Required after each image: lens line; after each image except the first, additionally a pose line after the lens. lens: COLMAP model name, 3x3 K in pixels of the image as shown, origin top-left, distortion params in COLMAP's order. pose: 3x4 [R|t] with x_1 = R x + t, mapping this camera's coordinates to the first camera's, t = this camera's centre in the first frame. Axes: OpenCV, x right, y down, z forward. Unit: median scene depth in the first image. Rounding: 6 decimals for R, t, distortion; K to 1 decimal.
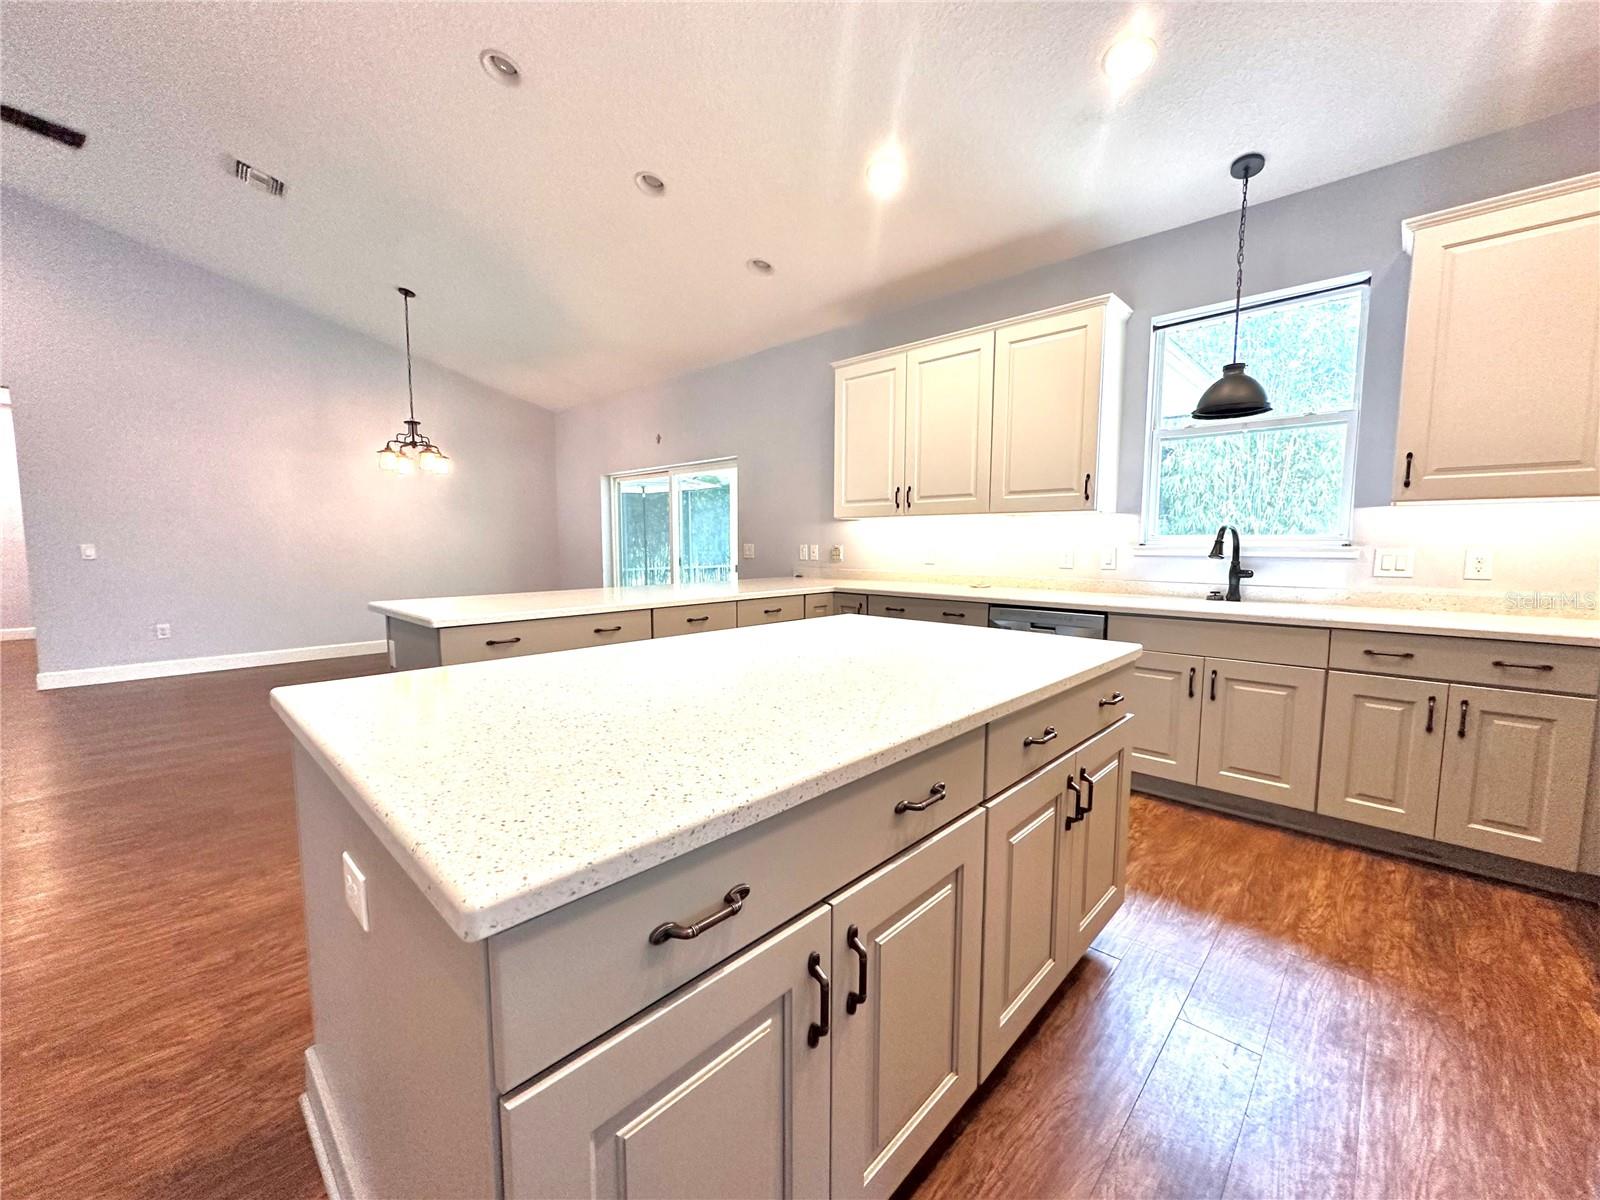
lens RADIAL K [[646.3, 0, 797.8], [0, 646.3, 600.4], [0, 0, 1]] dist [-0.002320, -0.000595]
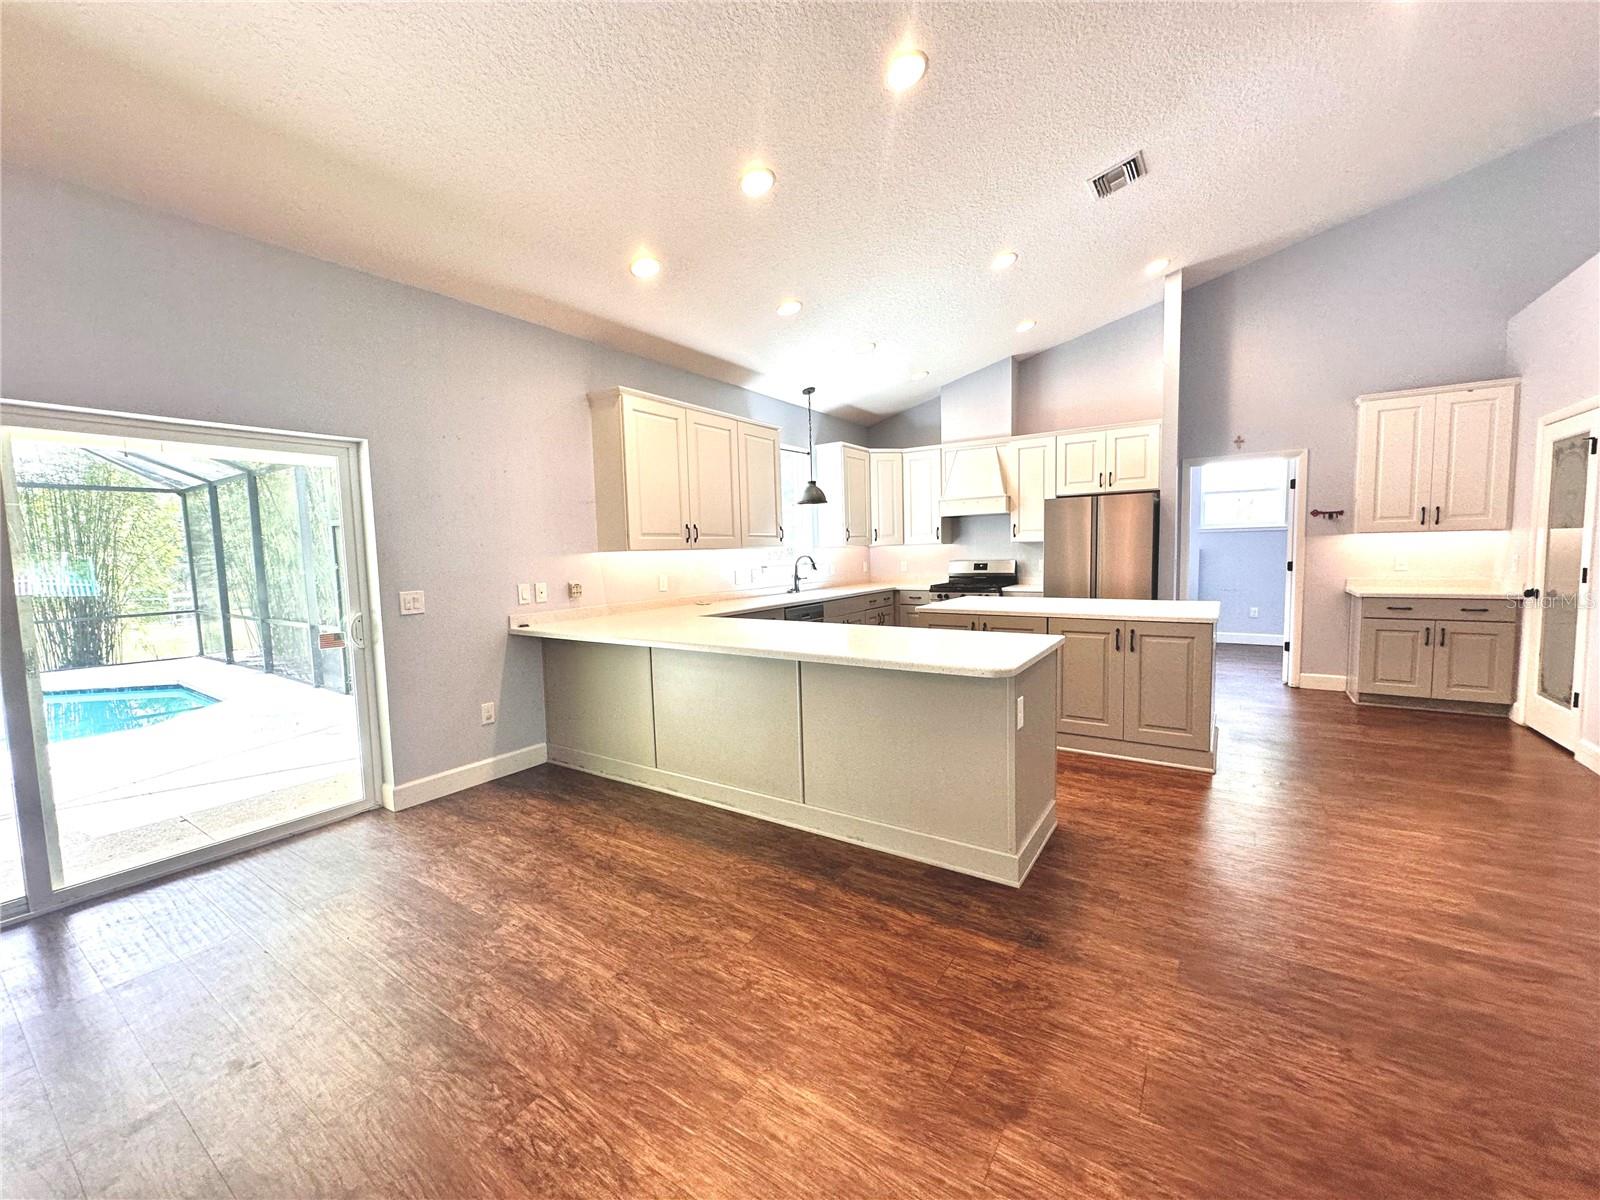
lens RADIAL K [[646.3, 0, 795.1], [0, 646.3, 588.7], [0, 0, 1]] dist [-0.002320, -0.000595]
pose [[-0.155581, -0.058483, 0.986091, -1.209382], [0.116638, 0.990175, 0.077127, -0.152549], [-0.980913, 0.127015, -0.147231, 1.188110]]
